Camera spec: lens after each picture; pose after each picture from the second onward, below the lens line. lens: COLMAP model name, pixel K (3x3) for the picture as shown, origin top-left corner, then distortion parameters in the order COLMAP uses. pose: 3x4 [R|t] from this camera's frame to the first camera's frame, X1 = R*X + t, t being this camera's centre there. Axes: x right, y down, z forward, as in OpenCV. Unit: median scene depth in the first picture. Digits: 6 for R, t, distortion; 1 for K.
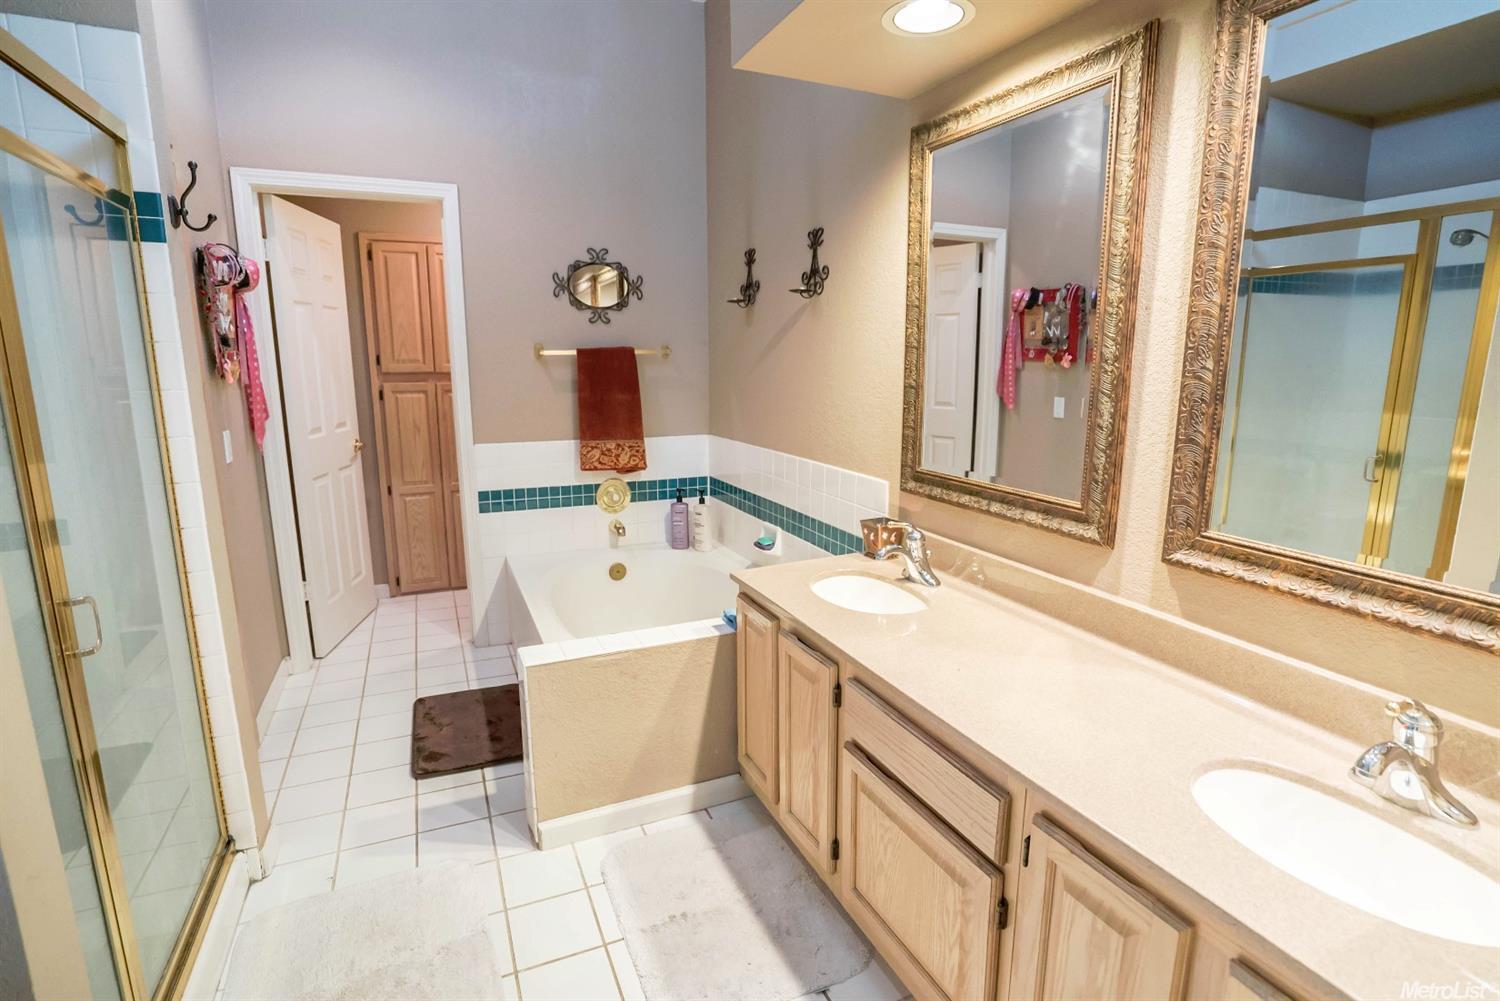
lens RADIAL K [[724.5, 0, 749.7], [0, 724.5, 495.6], [0, 0, 1]] dist [-0.068107, 0.031132]
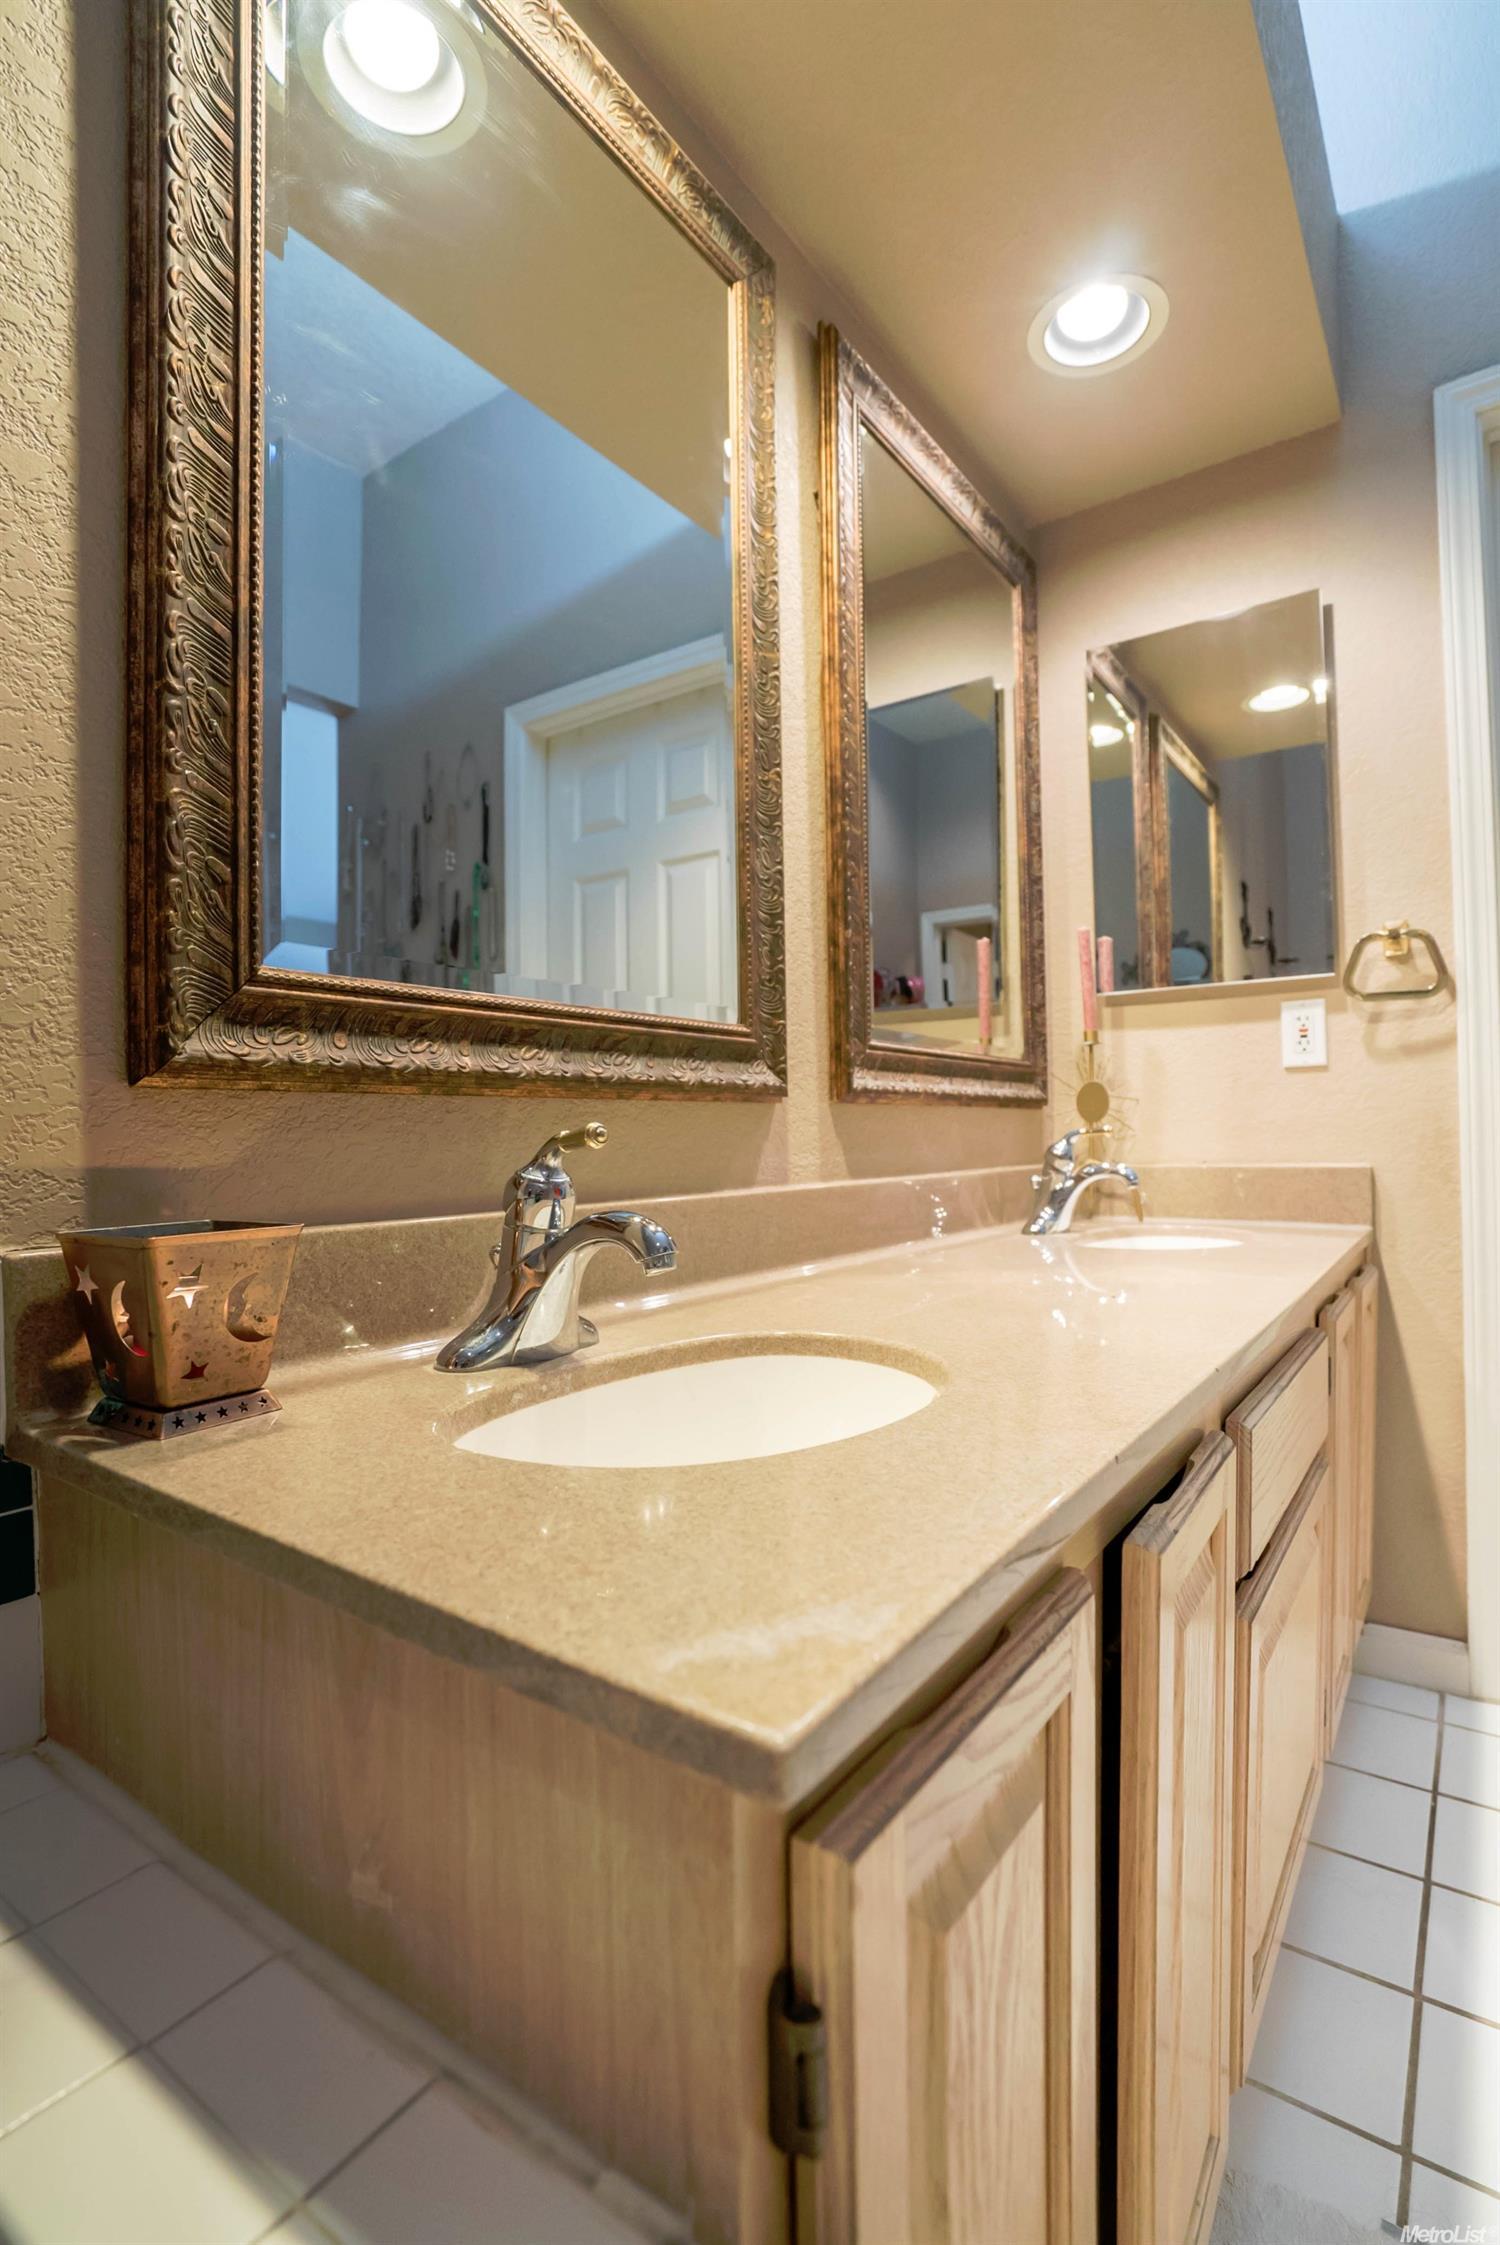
lens RADIAL K [[1066.1, 0, 750.0], [0, 1066.1, 1122.5], [0, 0, 1]] dist [-0.066060, 0.027519]
pose [[-0.494240, 0.026792, 0.868913, -0.115599], [0.190554, 0.978556, 0.078215, 0.013041], [-0.848184, 0.204231, -0.488747, 0.832945]]
